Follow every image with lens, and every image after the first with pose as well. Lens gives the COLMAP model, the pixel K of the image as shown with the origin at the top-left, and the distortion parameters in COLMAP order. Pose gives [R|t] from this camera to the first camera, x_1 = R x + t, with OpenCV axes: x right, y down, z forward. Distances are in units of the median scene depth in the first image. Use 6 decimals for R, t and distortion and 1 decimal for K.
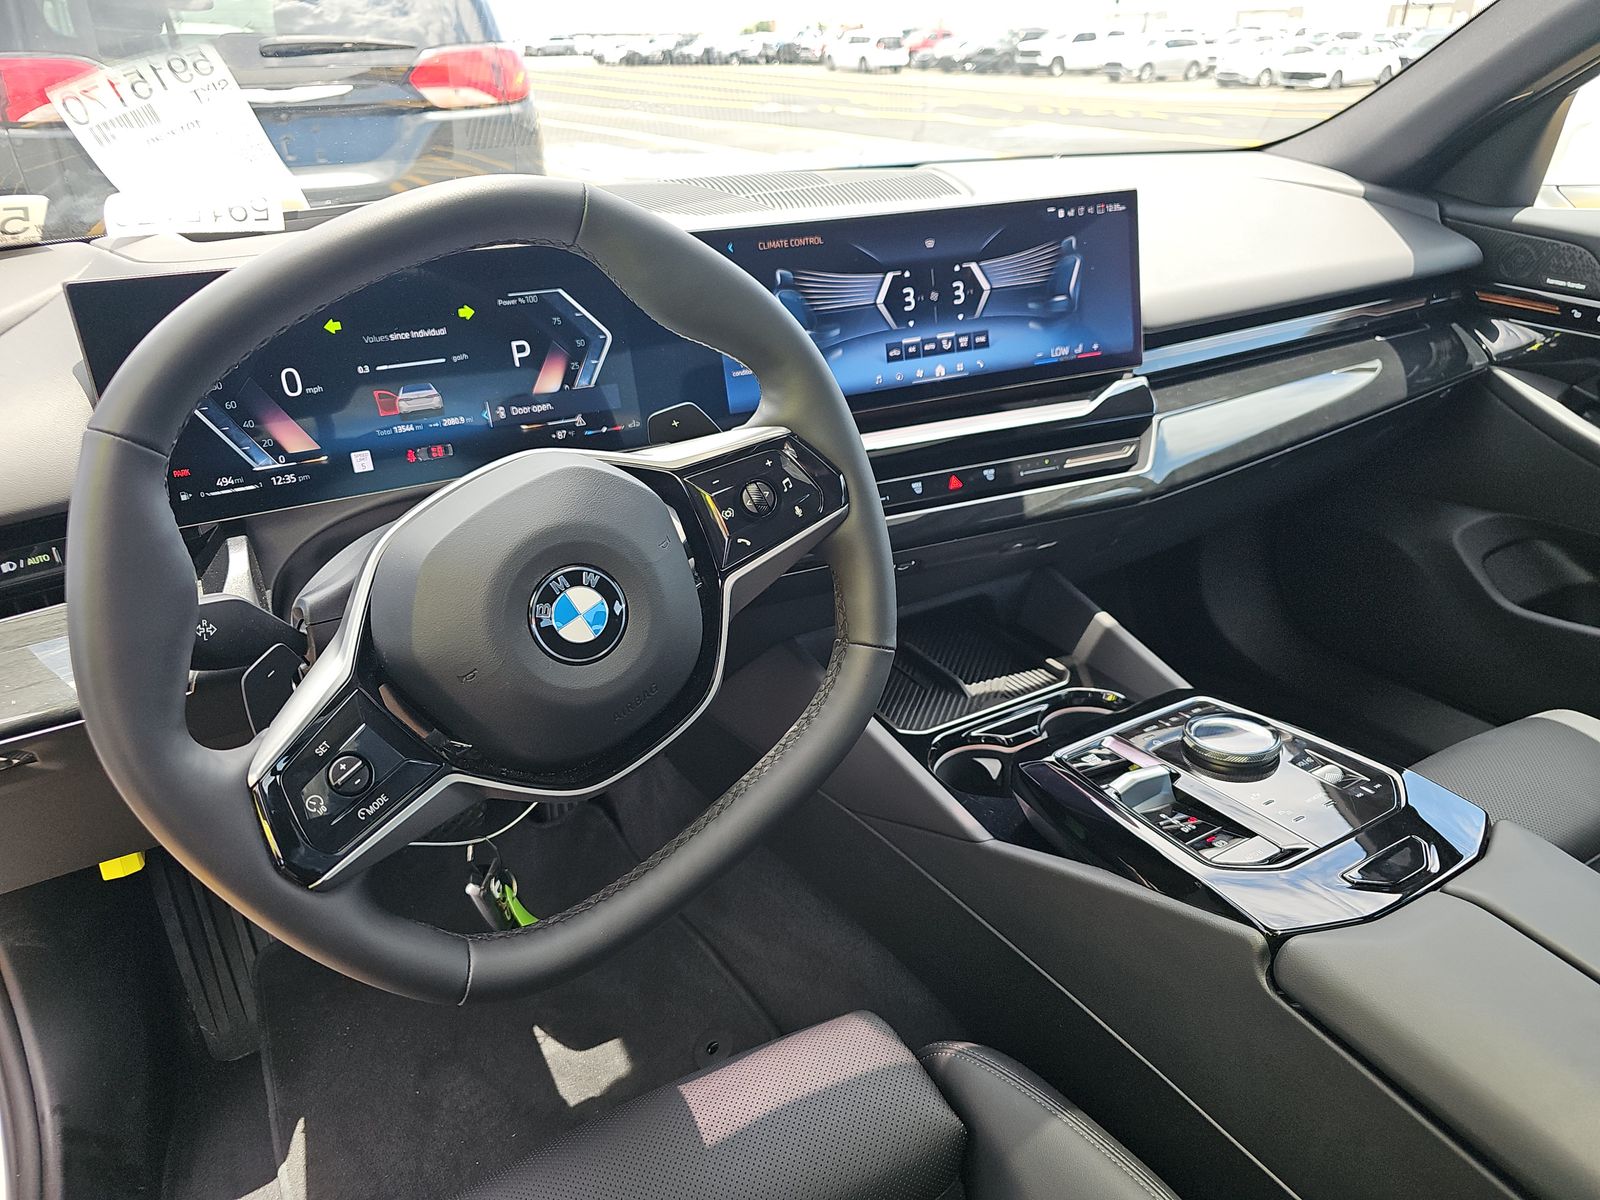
lens RADIAL K [[1058.8, 0, 803.4], [0, 1058.8, 610.3], [0, 0, 1]] dist [0.021875, -0.012211]
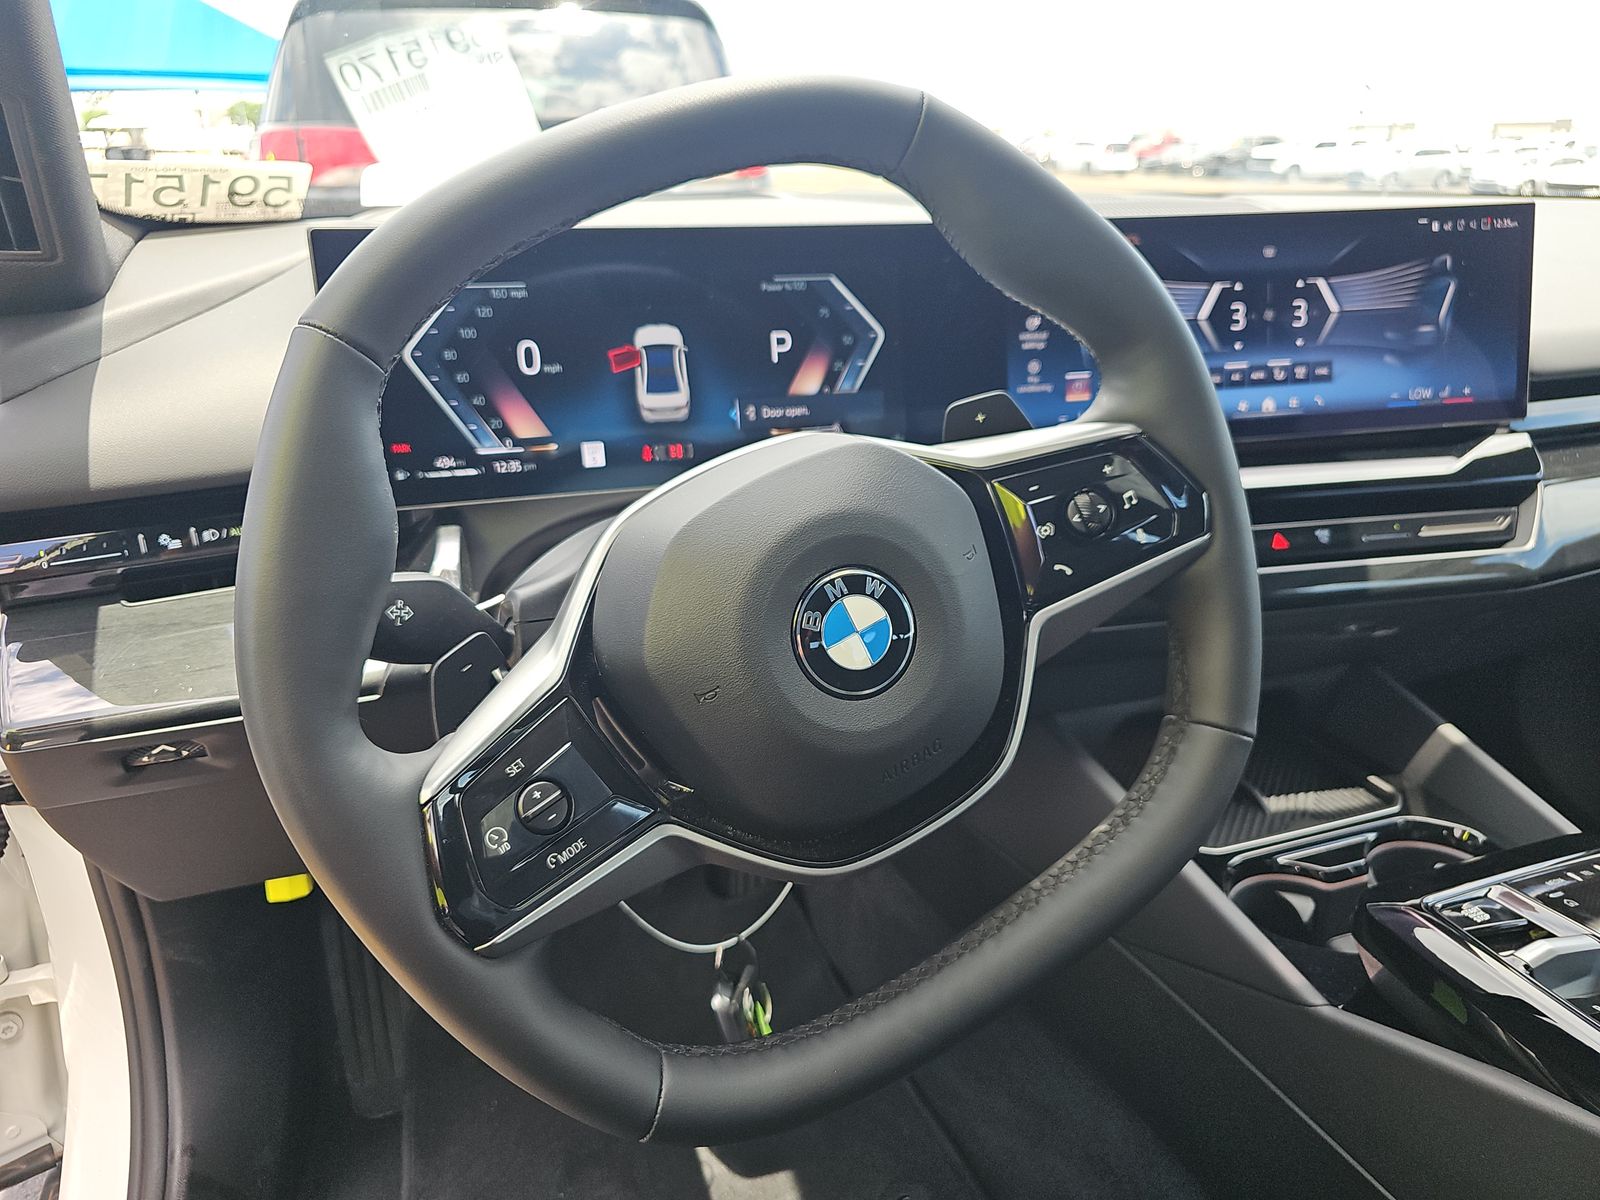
lens RADIAL K [[1060.9, 0, 799.3], [0, 1060.9, 603.6], [0, 0, 1]] dist [0.070383, -0.107567]
pose [[0.981408, 0.085330, -0.171922, -0.082710], [-0.100170, 0.991784, -0.079565, 0.032130], [0.163720, 0.095308, 0.981892, 0.168243]]
